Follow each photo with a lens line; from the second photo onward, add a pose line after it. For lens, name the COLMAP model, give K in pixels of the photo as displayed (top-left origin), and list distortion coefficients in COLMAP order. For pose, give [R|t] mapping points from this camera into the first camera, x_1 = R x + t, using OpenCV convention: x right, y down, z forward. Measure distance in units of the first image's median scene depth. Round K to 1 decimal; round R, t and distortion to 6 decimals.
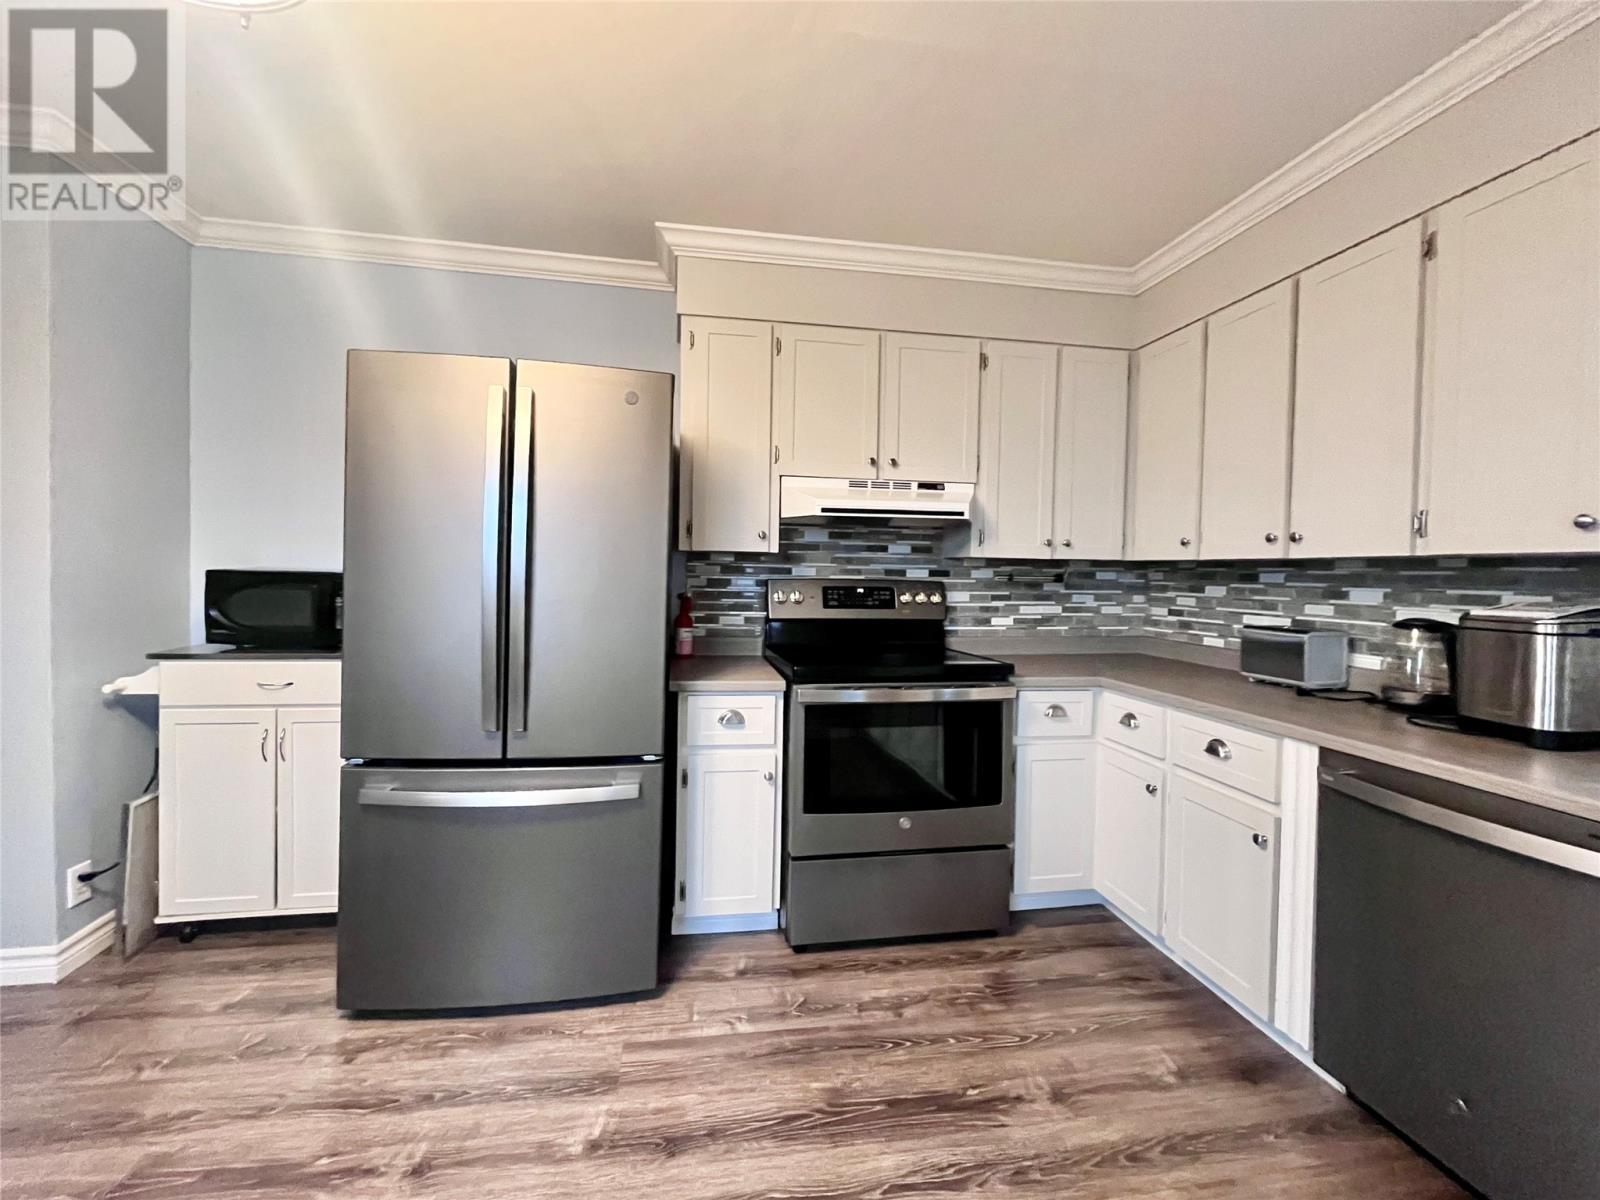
lens RADIAL K [[676.0, 0, 801.9], [0, 676.0, 594.1], [0, 0, 1]] dist [-0.000888, 0.000110]
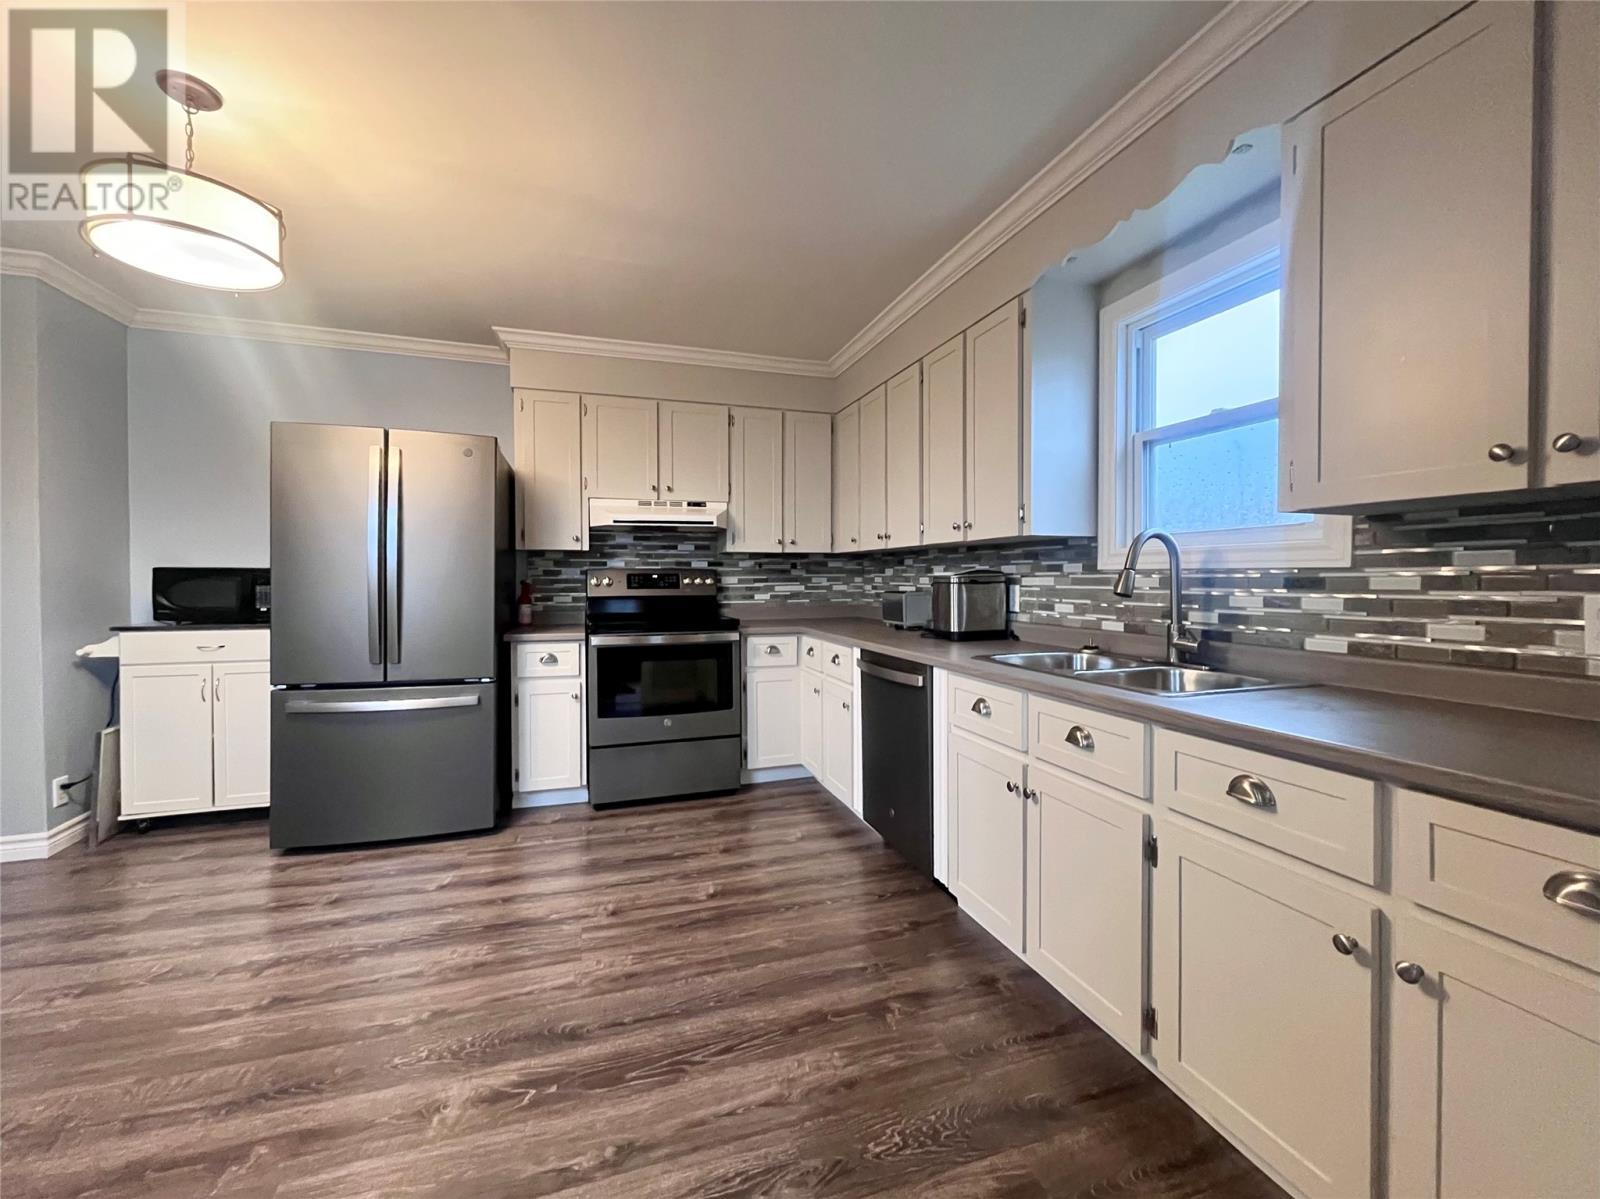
lens RADIAL K [[644.0, 0, 804.5], [0, 644.0, 591.8], [0, 0, 1]] dist [-0.001194, -0.000337]
pose [[0.988572, -0.023099, 0.148971, 0.244521], [0.024125, 0.999696, -0.005084, 0.052458], [-0.148809, 0.008620, 0.988828, -0.501986]]
